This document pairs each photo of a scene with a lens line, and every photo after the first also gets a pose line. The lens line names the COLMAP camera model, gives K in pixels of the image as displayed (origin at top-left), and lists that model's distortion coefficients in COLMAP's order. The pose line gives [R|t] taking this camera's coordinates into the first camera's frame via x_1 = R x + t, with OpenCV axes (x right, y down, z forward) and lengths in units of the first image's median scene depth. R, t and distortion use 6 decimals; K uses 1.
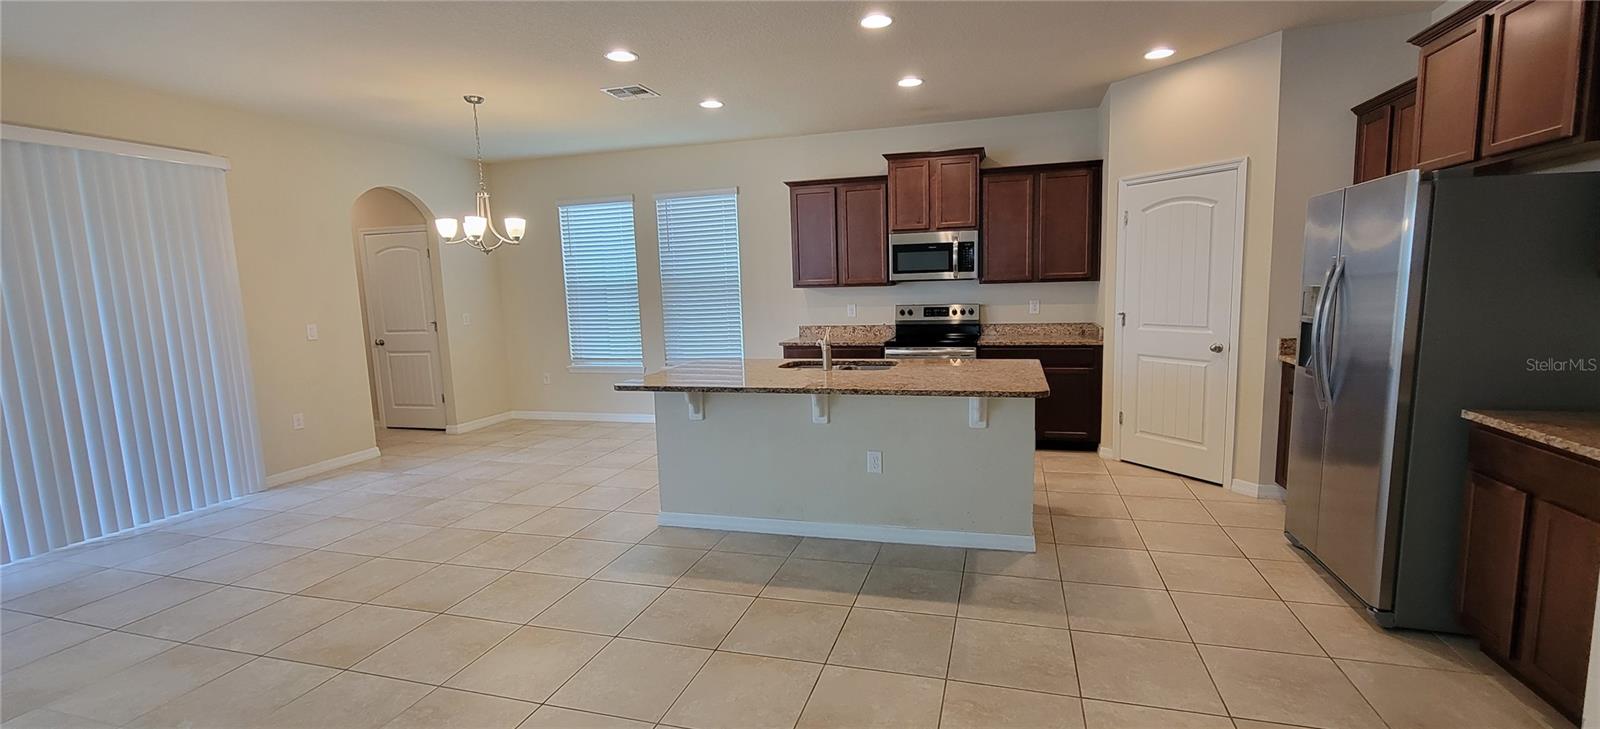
lens RADIAL K [[658.4, 0, 820.3], [0, 658.4, 364.7], [0, 0, 1]] dist [-0.000252, -0.000122]
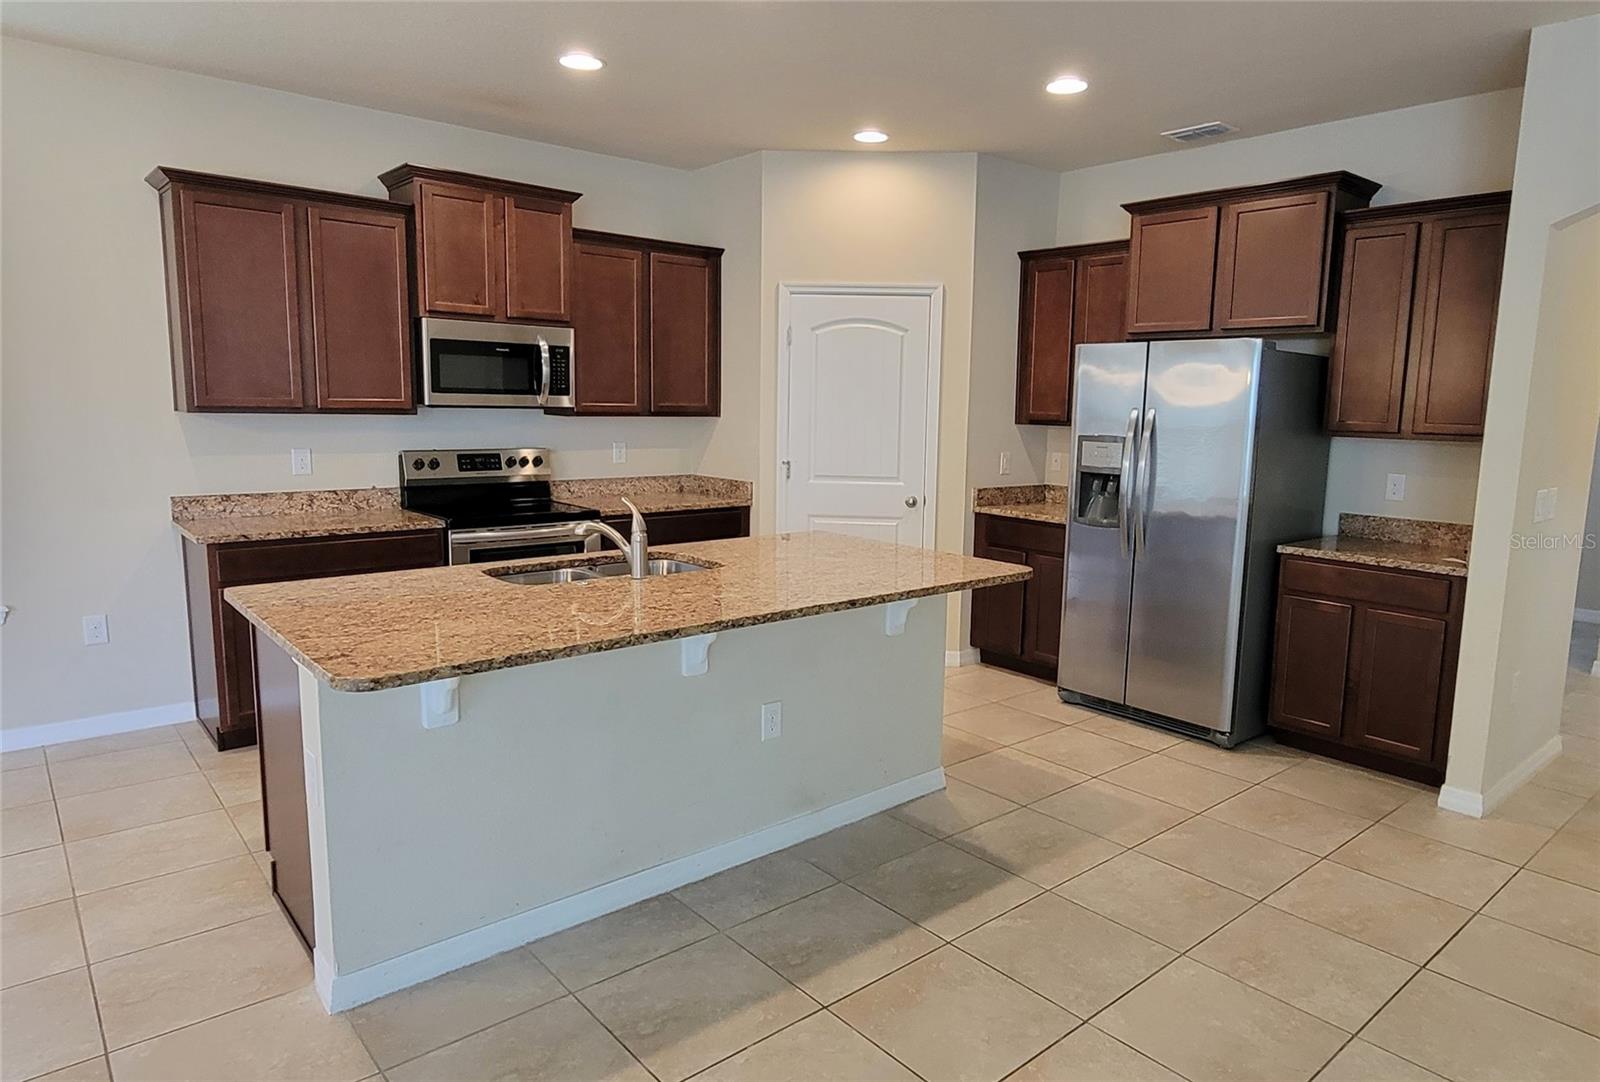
lens RADIAL K [[982.8, 0, 845.4], [0, 982.8, 538.8], [0, 0, 1]] dist [-0.000486, -0.001147]
pose [[0.540883, -0.078125, 0.837462, -0.401822], [0.069481, 0.996424, 0.048080, -0.035890], [-0.838223, 0.032182, 0.544377, 0.297101]]
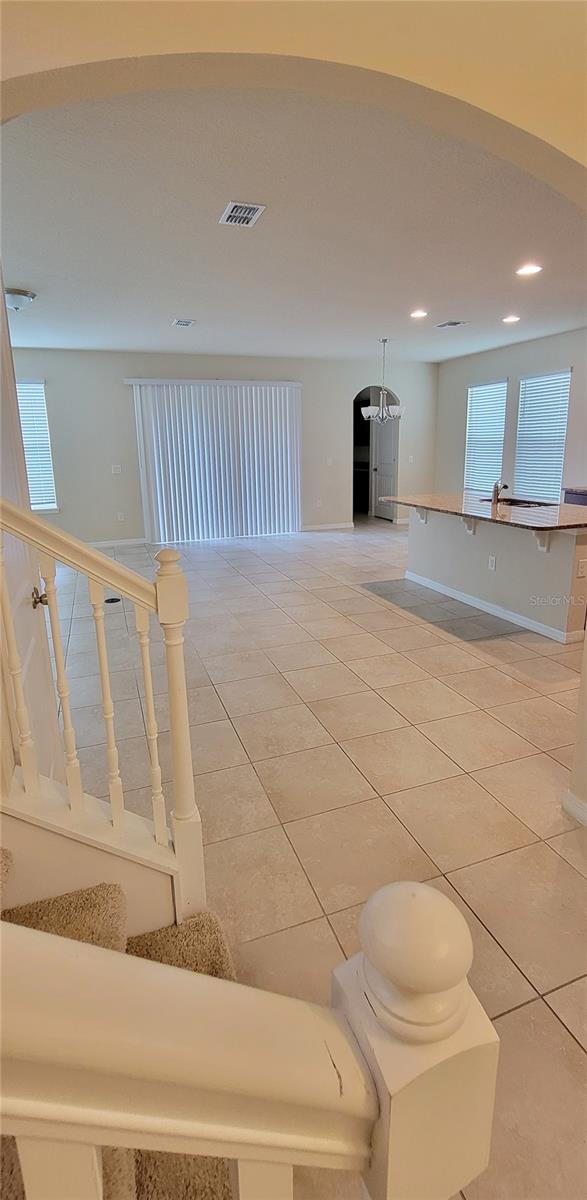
lens RADIAL K [[531.3, 0, 296.0], [0, 531.3, 560.7], [0, 0, 1]] dist [0.000122, -0.000009]
pose [[0.585296, 0.196440, -0.786664, 0.532650], [-0.100034, 0.980290, 0.170364, -0.019228], [0.804625, -0.021020, 0.593411, -0.093325]]
